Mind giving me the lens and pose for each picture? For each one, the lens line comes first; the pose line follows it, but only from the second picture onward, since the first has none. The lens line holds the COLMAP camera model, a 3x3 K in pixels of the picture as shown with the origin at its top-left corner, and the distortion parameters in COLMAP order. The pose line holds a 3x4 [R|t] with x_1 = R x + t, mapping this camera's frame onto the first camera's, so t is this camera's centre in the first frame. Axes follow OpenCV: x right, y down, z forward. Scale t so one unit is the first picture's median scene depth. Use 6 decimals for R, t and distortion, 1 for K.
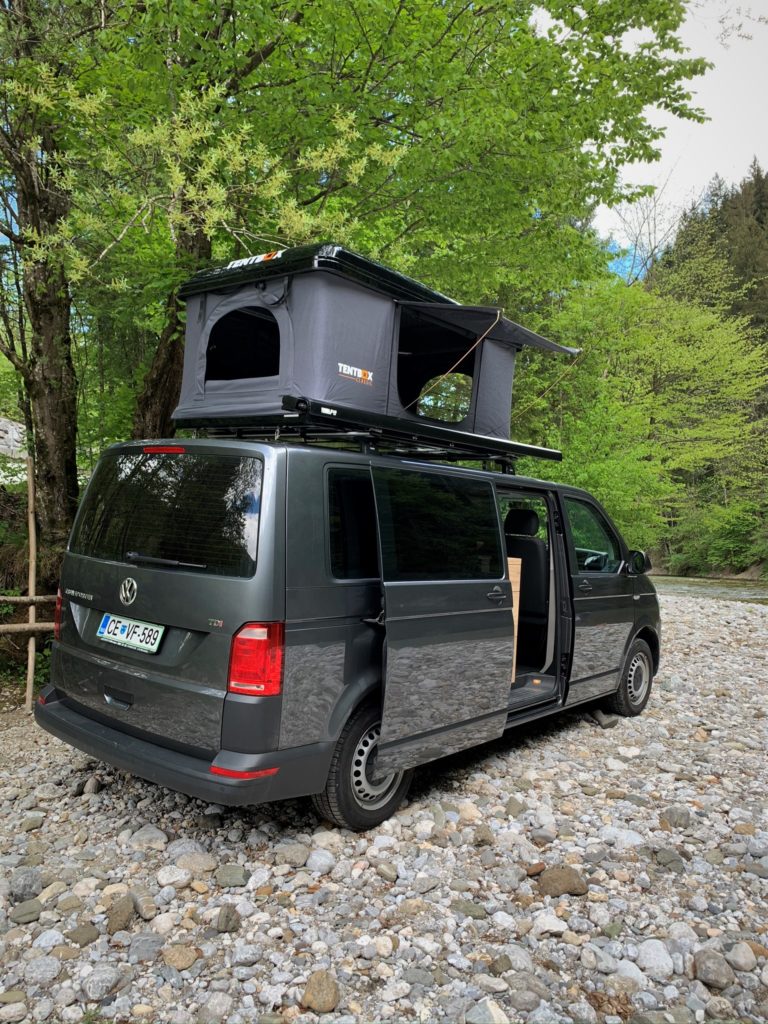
lens RADIAL K [[761.6, 0, 381.5], [0, 761.6, 525.9], [0, 0, 1]] dist [-0.000482, 0.001409]
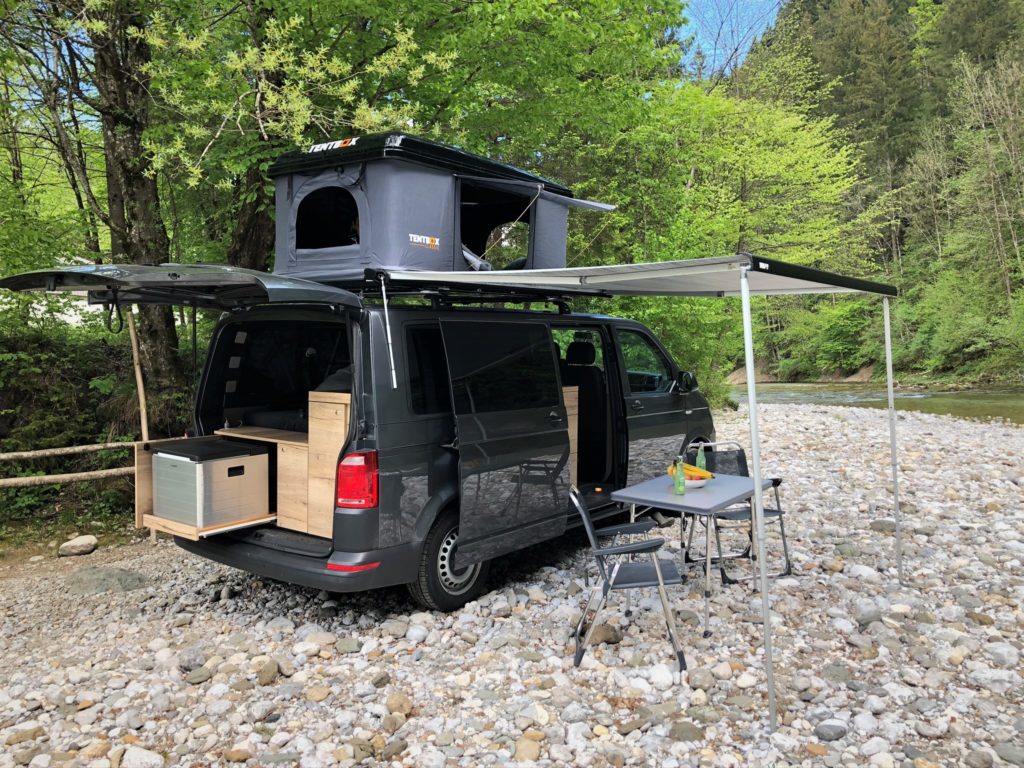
lens RADIAL K [[820.2, 0, 512.0], [0, 820.2, 384.0], [0, 0, 1]] dist [0.008802, 0.000481]
pose [[0.997745, -0.052128, 0.042283, 0.039256], [0.049960, 0.997458, 0.050817, -0.037850], [-0.044824, -0.048590, 0.997812, -0.331426]]
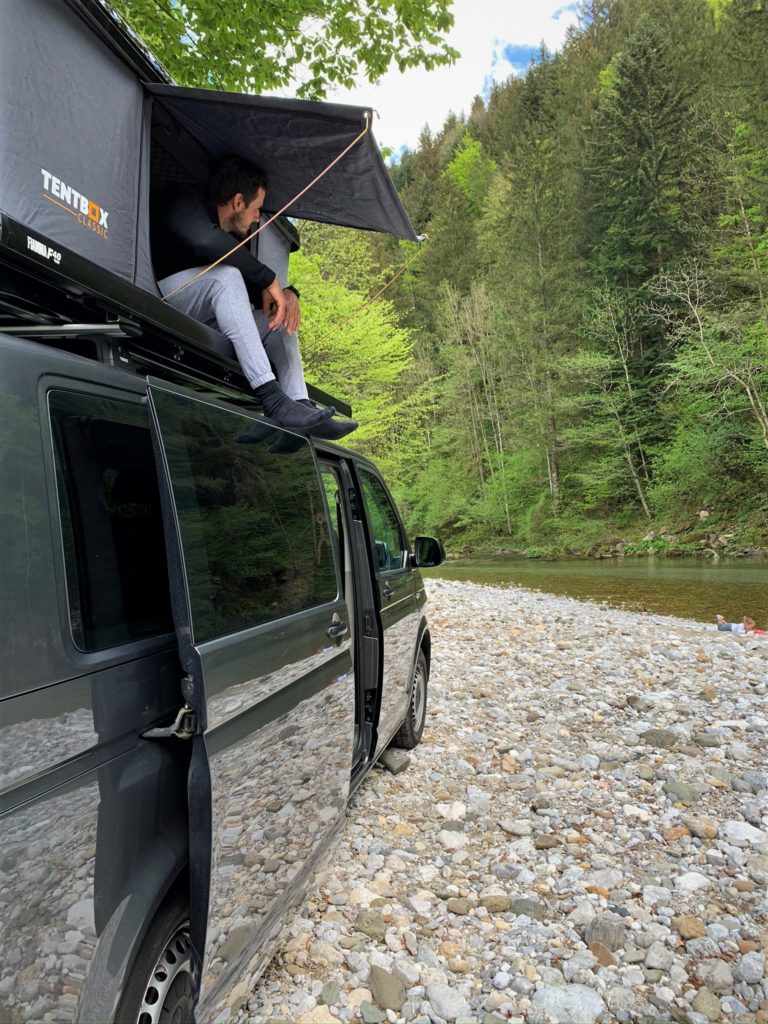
lens RADIAL K [[766.6, 0, 384.0], [0, 766.6, 512.0], [0, 0, 1]] dist [0.064866, -0.107340]
pose [[0.887594, -0.035805, 0.459233, -0.095547], [0.034433, 0.999342, 0.011366, -0.006265], [-0.459338, 0.005724, 0.888243, 0.498530]]
